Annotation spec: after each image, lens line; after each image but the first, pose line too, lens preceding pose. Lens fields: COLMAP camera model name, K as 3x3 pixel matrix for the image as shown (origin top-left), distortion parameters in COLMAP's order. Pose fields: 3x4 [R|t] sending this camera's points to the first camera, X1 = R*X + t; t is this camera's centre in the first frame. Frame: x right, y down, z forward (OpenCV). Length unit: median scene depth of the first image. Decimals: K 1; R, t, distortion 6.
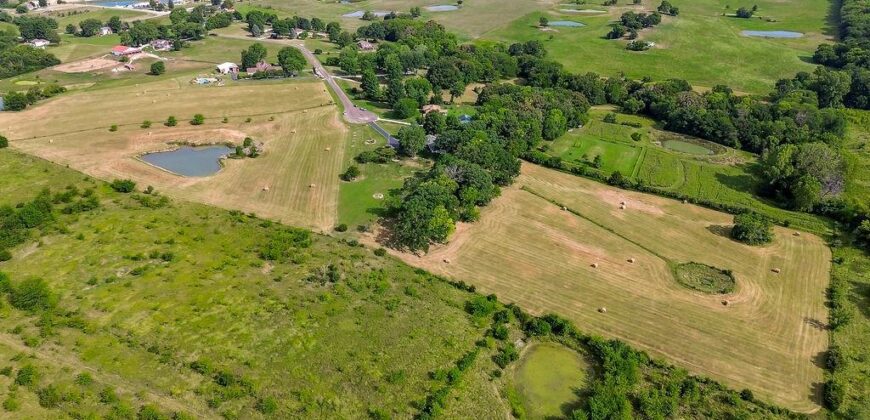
lens RADIAL K [[619.3, 0, 435.0], [0, 619.3, 210.0], [0, 0, 1]] dist [0.065108, -0.053960]
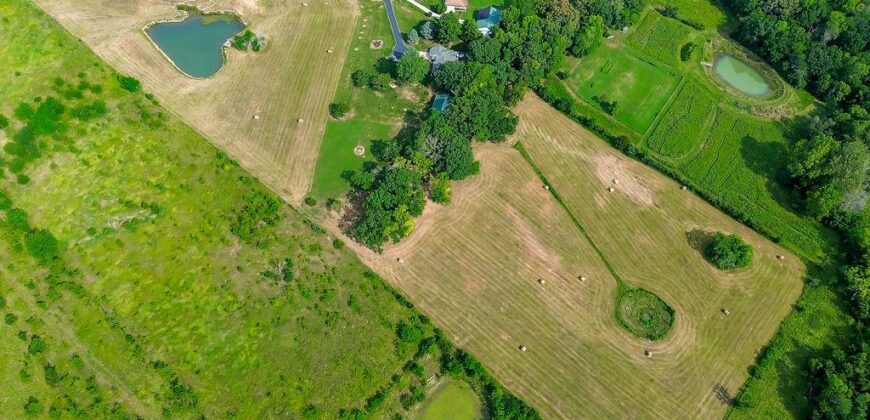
lens RADIAL K [[619.3, 0, 435.0], [0, 619.3, 210.0], [0, 0, 1]] dist [0.065108, -0.053960]
pose [[0.980153, 0.161672, -0.114725, 0.185036], [-0.086457, 0.869388, 0.486507, -0.510418], [0.178395, -0.466933, 0.866111, 0.133601]]
